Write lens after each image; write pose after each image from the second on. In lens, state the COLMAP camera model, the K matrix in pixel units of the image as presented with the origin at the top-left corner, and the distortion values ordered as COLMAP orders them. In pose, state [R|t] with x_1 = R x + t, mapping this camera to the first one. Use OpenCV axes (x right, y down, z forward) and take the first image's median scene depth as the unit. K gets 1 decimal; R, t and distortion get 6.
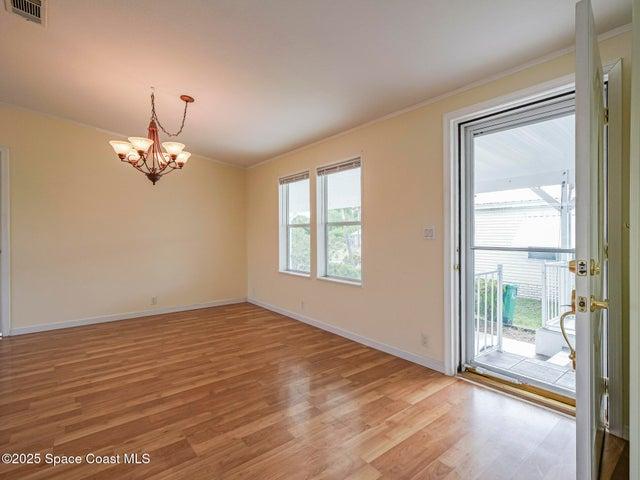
lens RADIAL K [[317.2, 0, 320.0], [0, 317.2, 240.0], [0, 0, 1]] dist [0.001225, 0.000214]
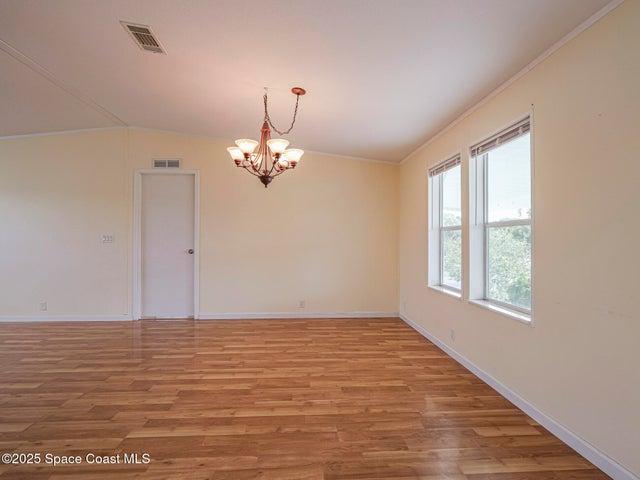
lens RADIAL K [[321.3, 0, 320.0], [0, 321.3, 240.0], [0, 0, 1]] dist [-0.009020, -0.001167]
pose [[0.819079, 0.005912, -0.573650, 0.167093], [-0.016038, 0.999792, -0.012596, -0.002800], [0.573456, 0.019517, 0.819004, 0.277490]]
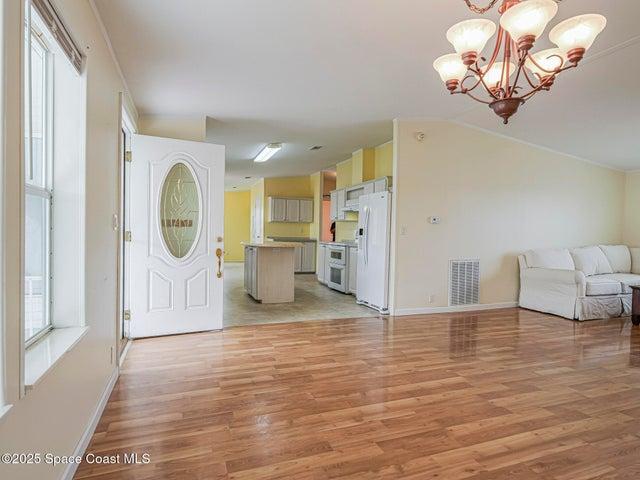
lens RADIAL K [[364.5, 0, 320.0], [0, 364.5, 240.0], [0, 0, 1]] dist [-0.003259, -0.001108]
pose [[-0.948280, -0.021708, 0.316693, -0.417133], [-0.010527, 0.999261, 0.036976, -0.014384], [-0.317261, 0.031729, -0.947807, 1.553825]]
